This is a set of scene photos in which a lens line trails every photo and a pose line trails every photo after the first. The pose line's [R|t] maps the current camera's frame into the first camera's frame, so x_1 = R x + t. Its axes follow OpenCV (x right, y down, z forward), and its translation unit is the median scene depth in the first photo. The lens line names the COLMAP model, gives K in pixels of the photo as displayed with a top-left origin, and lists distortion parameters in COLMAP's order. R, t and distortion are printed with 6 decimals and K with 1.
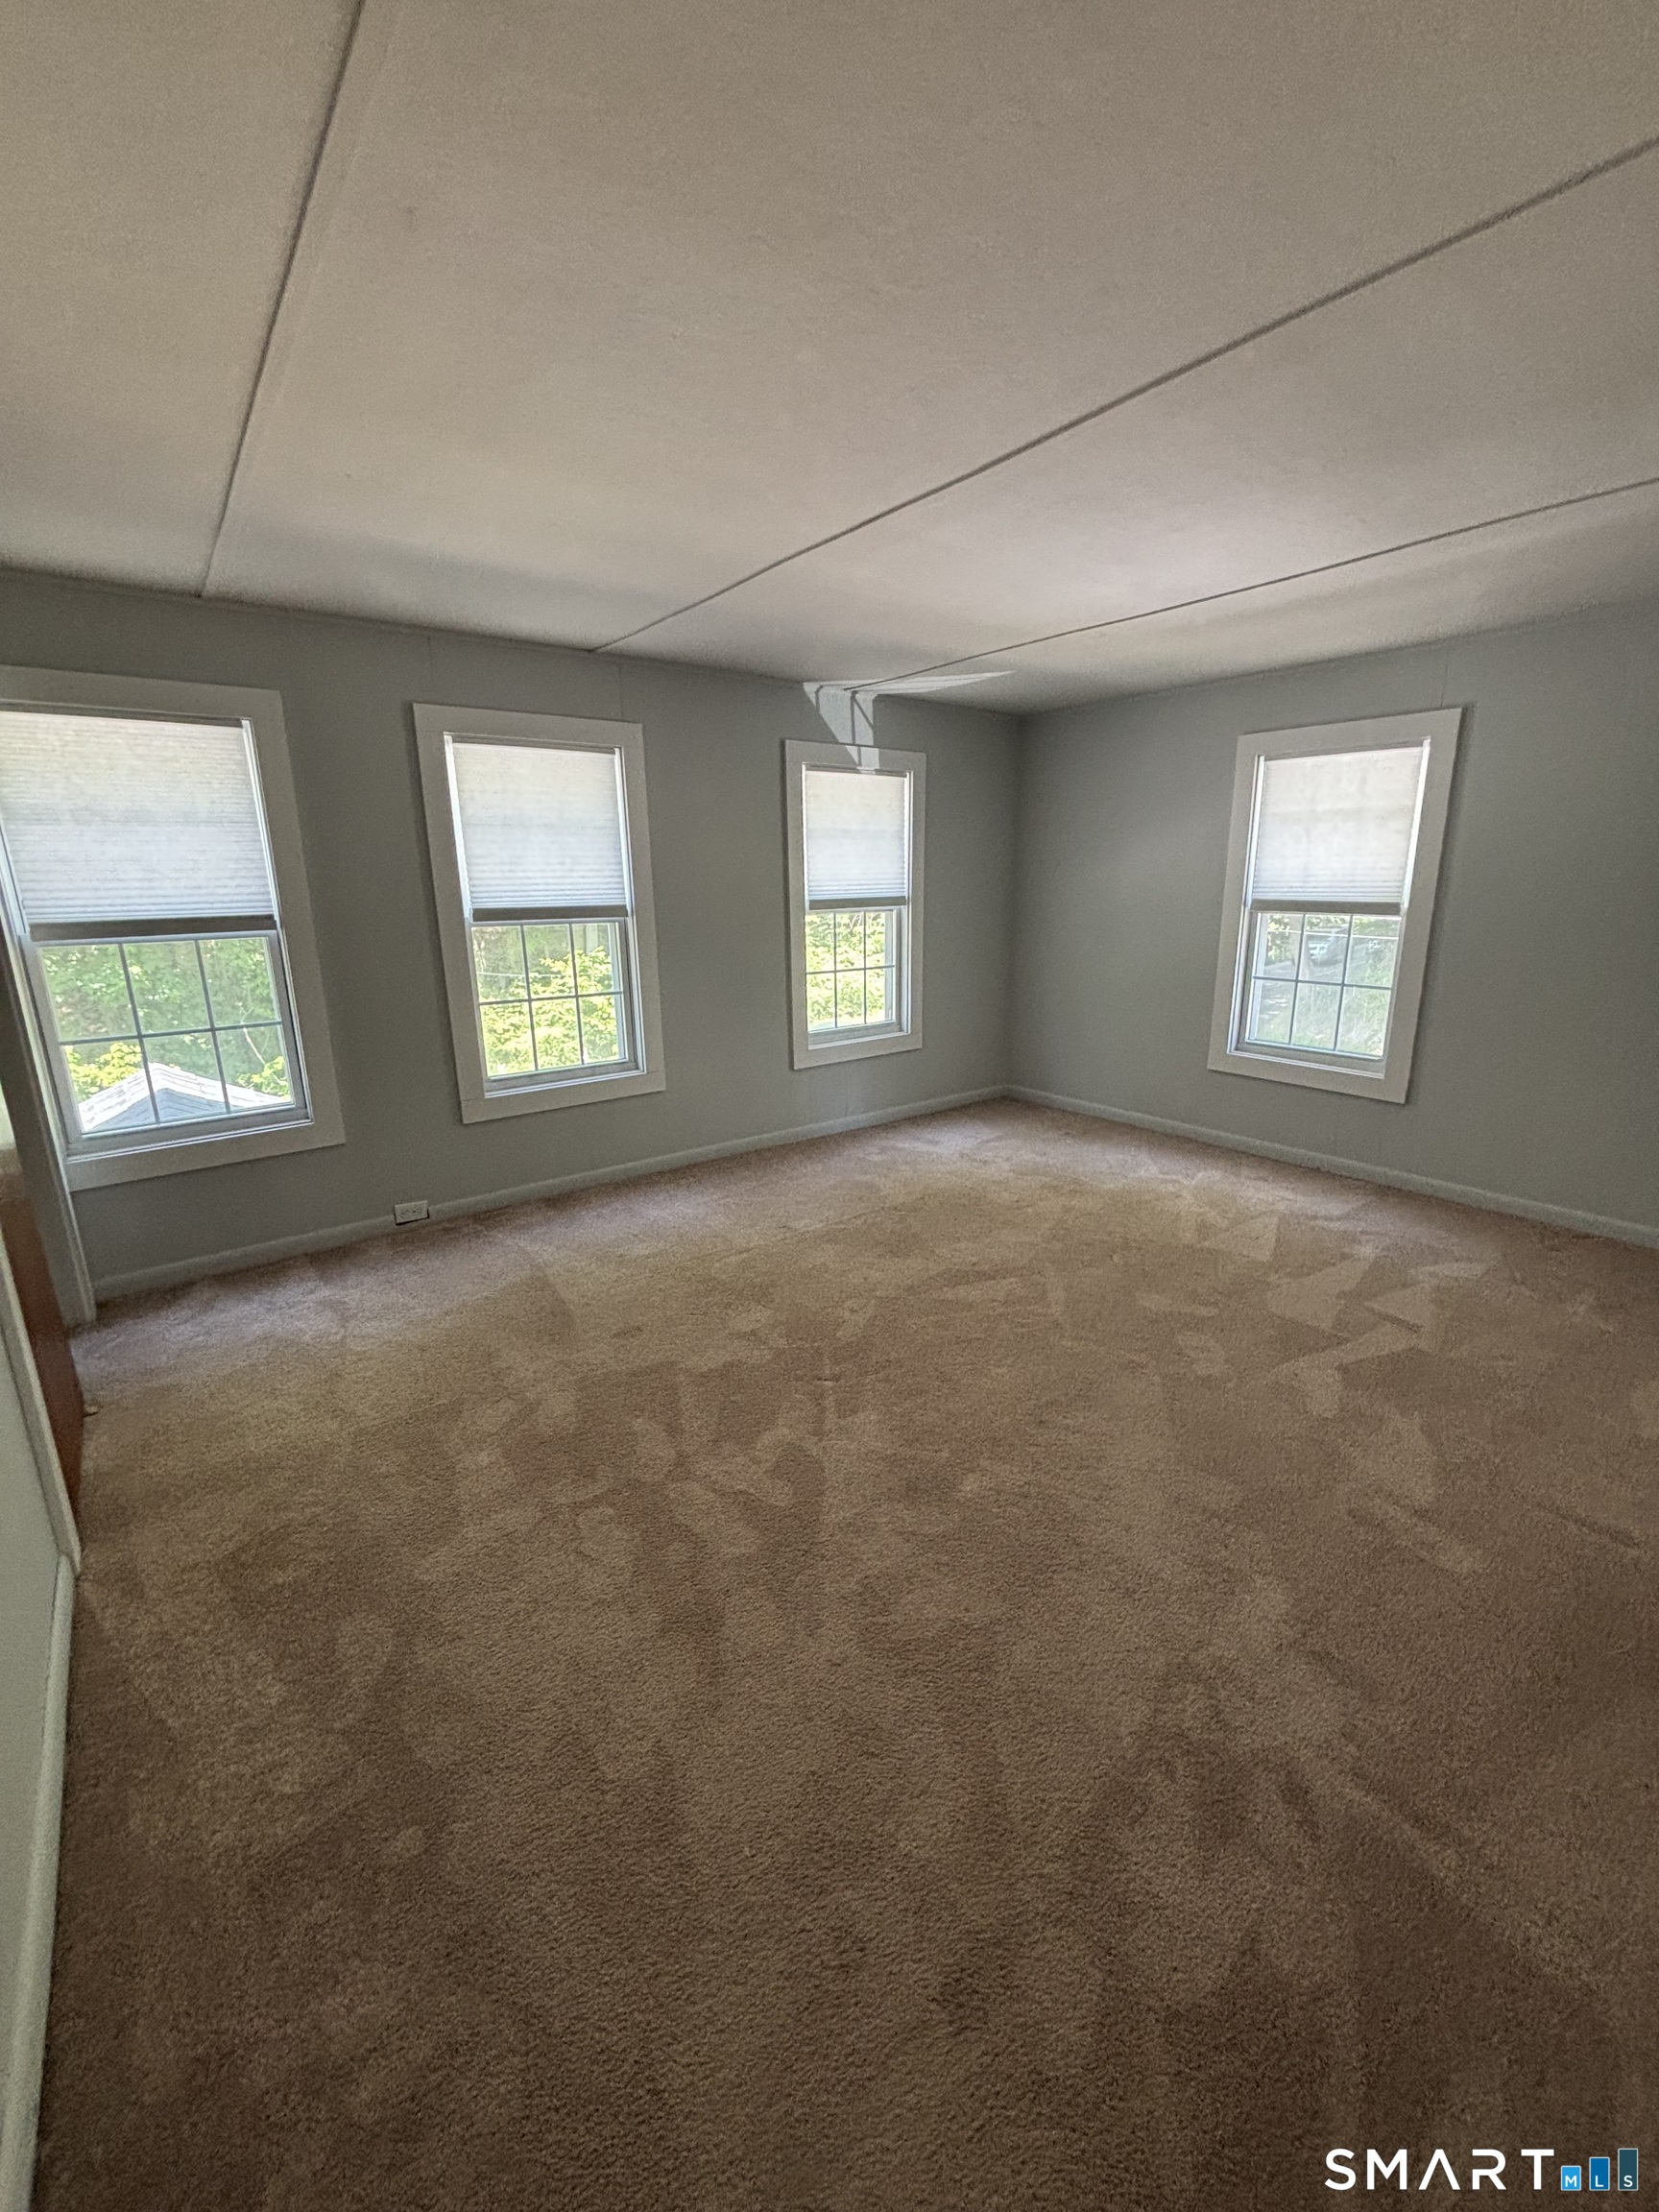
lens RADIAL K [[890.9, 0, 835.6], [0, 890.9, 1099.6], [0, 0, 1]] dist [0.017485, -0.000019]
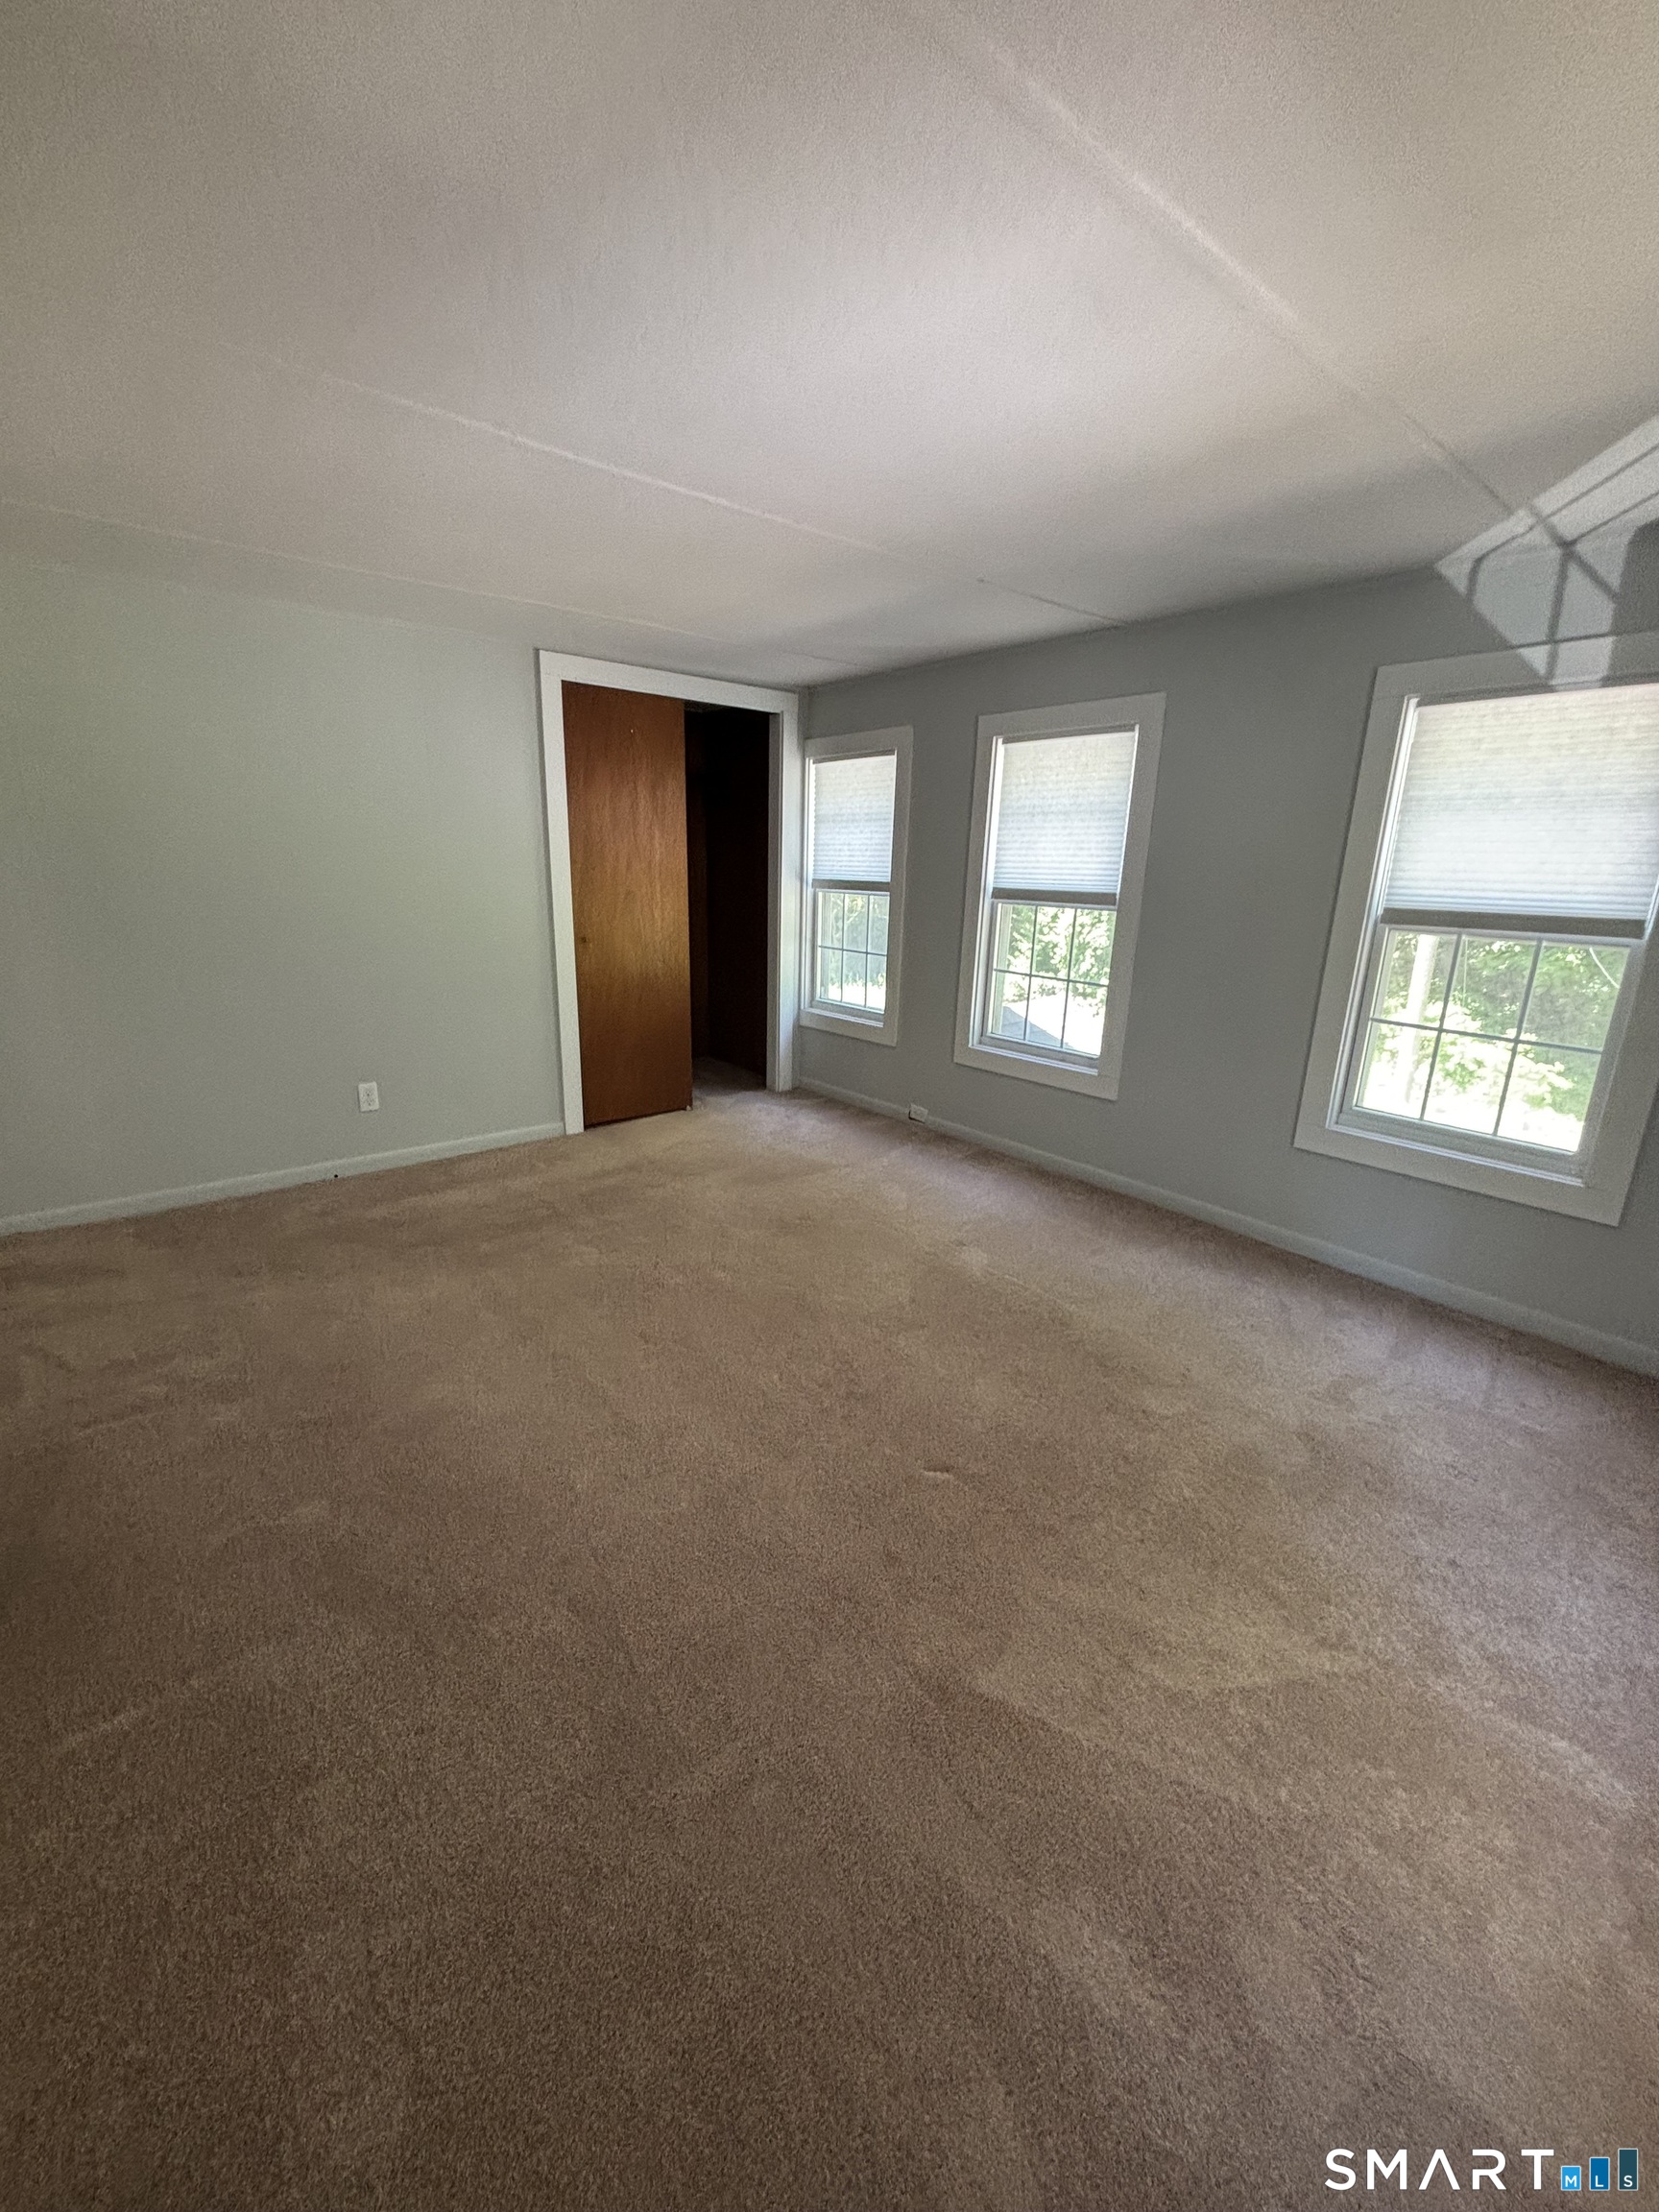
lens RADIAL K [[892.5, 0, 830.9], [0, 892.5, 1101.7], [0, 0, 1]] dist [0.000770, 0.000735]
pose [[0.042664, 0.275110, -0.960466, 0.764656], [-0.272867, 0.928000, 0.253690, -0.185602], [0.961105, 0.251256, 0.114661, 0.716183]]
